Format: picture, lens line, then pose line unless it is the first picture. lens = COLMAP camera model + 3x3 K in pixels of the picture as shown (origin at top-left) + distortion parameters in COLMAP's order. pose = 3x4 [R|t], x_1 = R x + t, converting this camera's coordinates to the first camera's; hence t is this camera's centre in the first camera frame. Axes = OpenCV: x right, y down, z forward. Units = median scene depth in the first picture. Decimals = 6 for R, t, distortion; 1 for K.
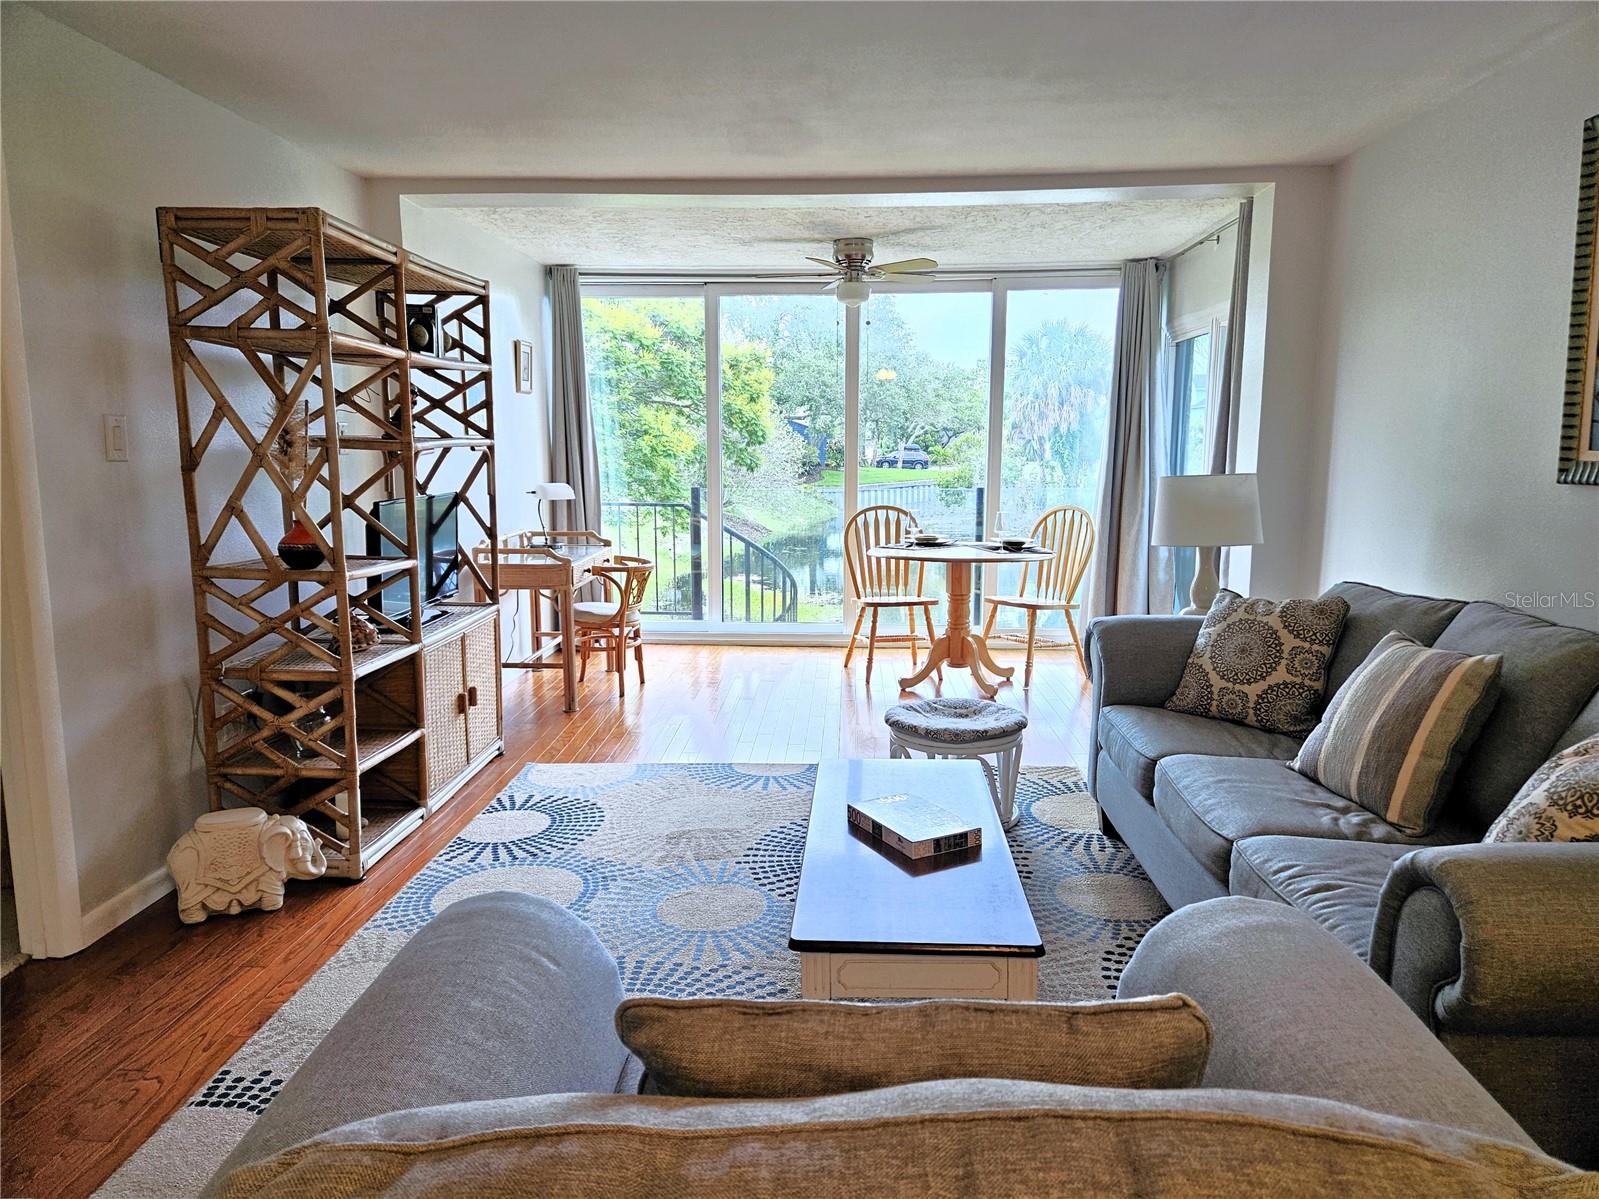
lens RADIAL K [[1085.4, 0, 791.8], [0, 1085.4, 588.9], [0, 0, 1]] dist [0.066460, -0.054279]
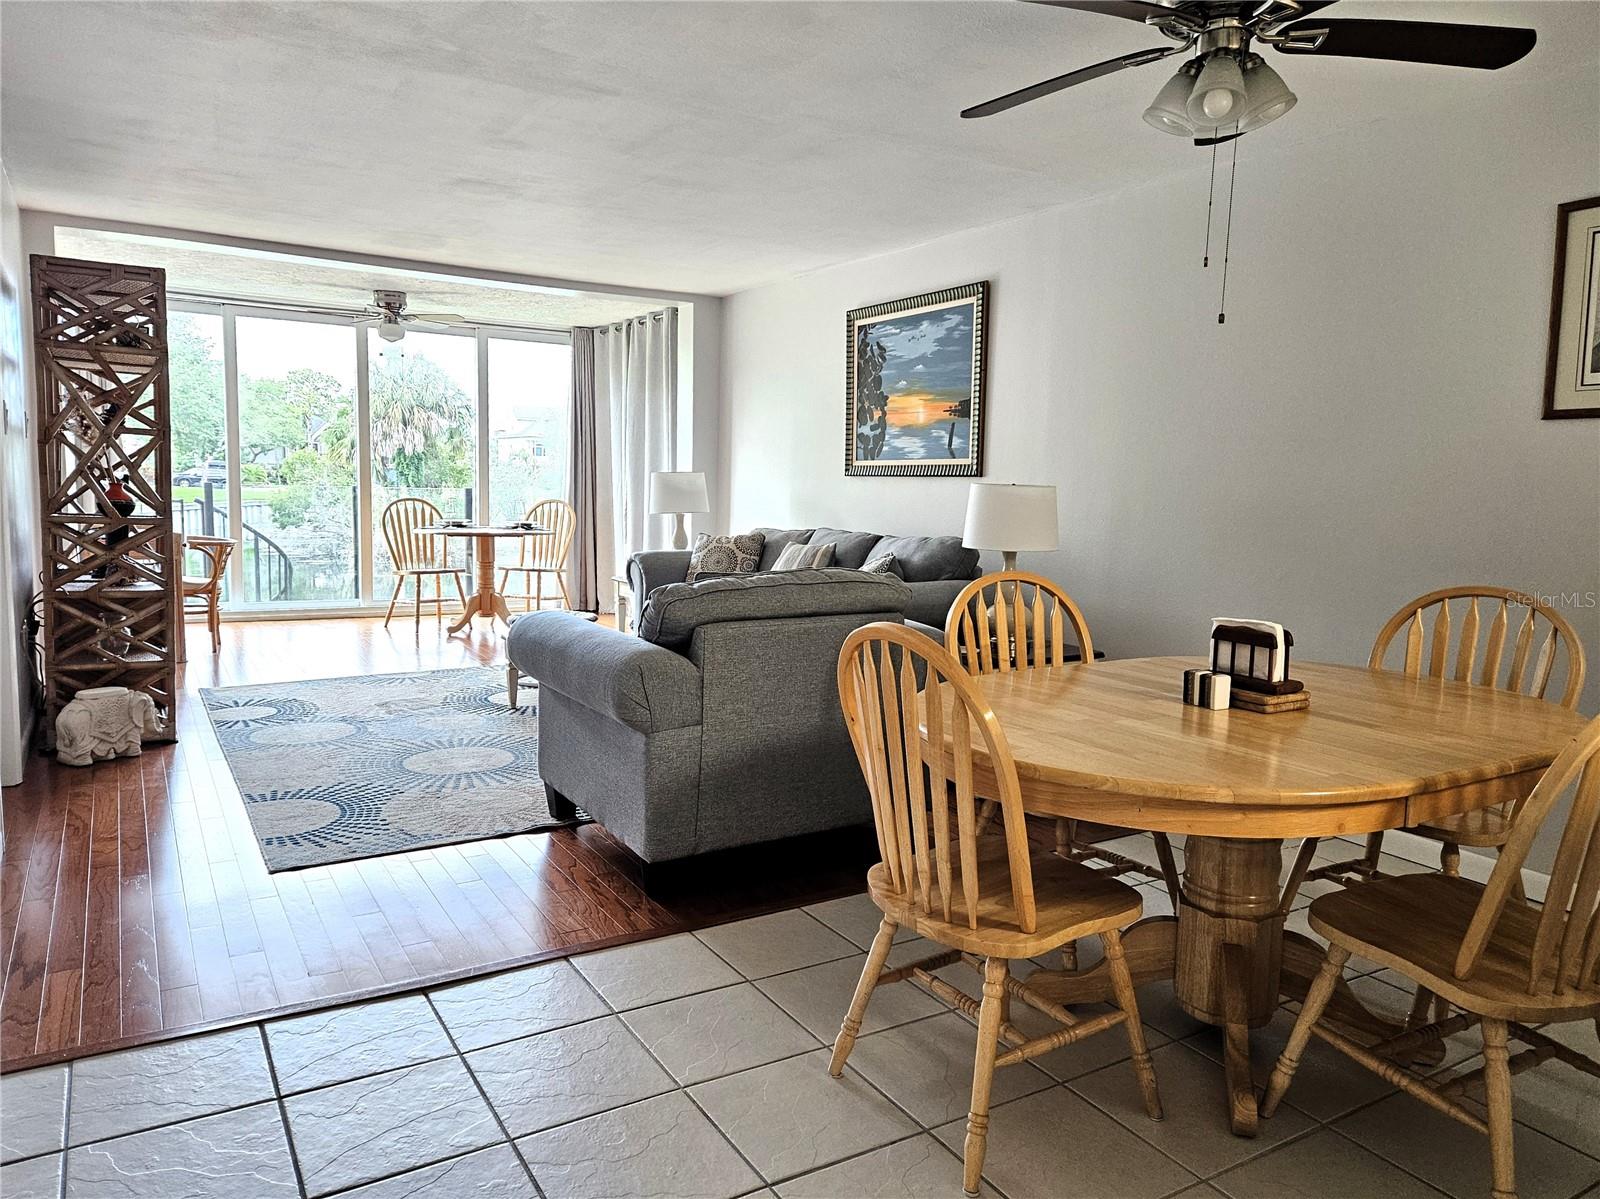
lens RADIAL K [[1086.1, 0, 809.0], [0, 1086.1, 594.6], [0, 0, 1]] dist [0.066460, -0.054279]
pose [[0.817157, -0.040516, 0.574990, -0.395492], [0.051221, 0.998684, -0.002424, 0.091292], [-0.574135, 0.031432, 0.818157, -0.458054]]
